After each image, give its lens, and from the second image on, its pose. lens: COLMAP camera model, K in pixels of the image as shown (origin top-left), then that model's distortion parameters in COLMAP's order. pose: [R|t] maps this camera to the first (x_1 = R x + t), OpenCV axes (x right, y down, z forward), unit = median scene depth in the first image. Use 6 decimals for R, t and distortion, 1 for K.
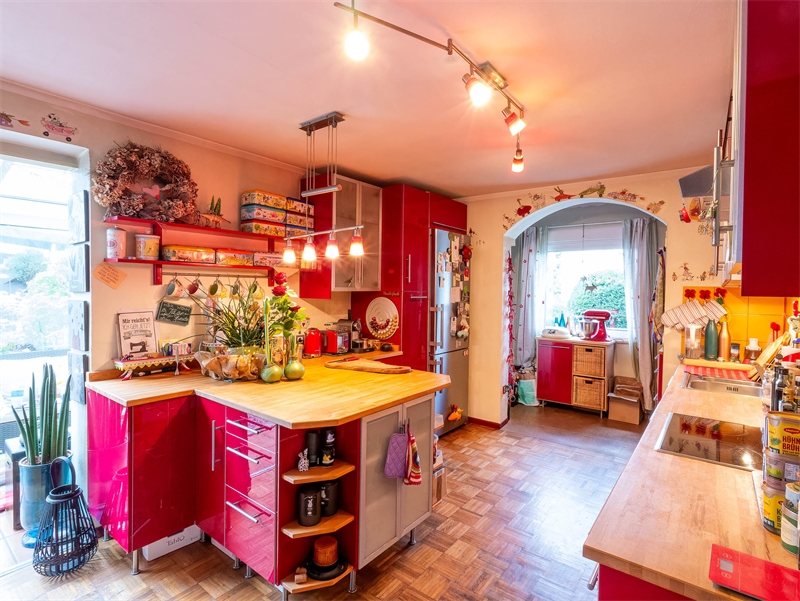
lens RADIAL K [[411.9, 0, 395.3], [0, 411.9, 296.2], [0, 0, 1]] dist [0.000244, -0.000062]
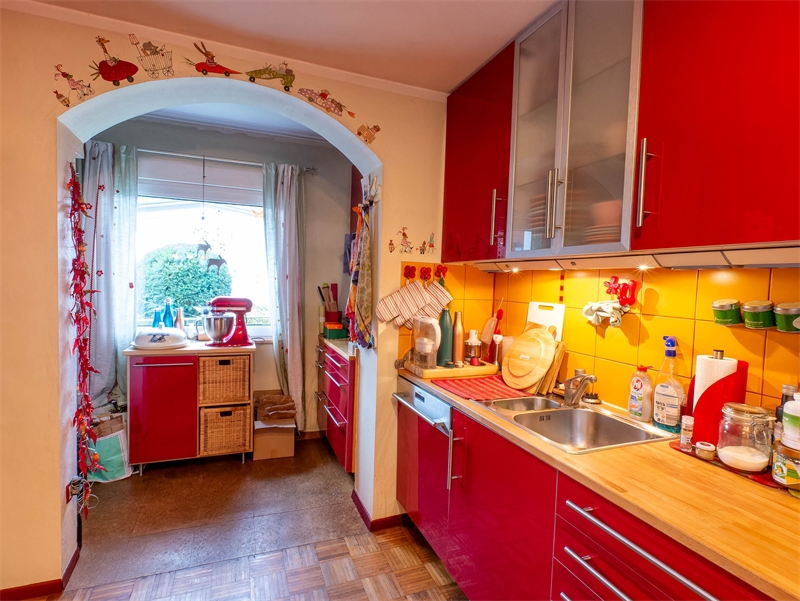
lens RADIAL K [[410.5, 0, 392.1], [0, 410.5, 300.9], [0, 0, 1]] dist [-0.000231, 0.000301]
pose [[0.515995, -0.040927, 0.855614, 0.080849], [-0.008189, 0.998577, 0.052703, 0.004435], [-0.856553, -0.034201, 0.514925, 0.498209]]
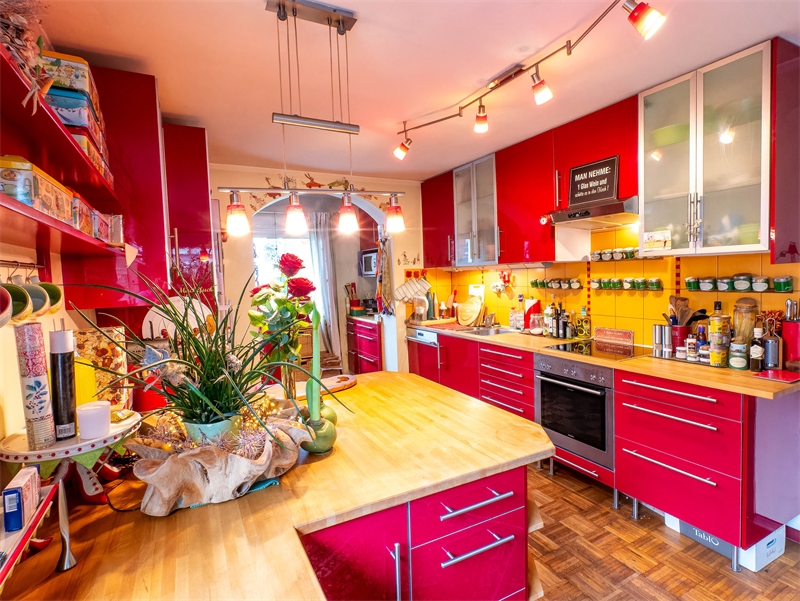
lens RADIAL K [[411.9, 0, 395.3], [0, 411.9, 296.2], [0, 0, 1]] dist [0.000244, -0.000062]
pose [[0.413714, -0.080918, 0.906804, -0.400067], [0.060555, 0.996282, 0.061276, -0.014976], [-0.908391, 0.029561, 0.417076, 0.355839]]
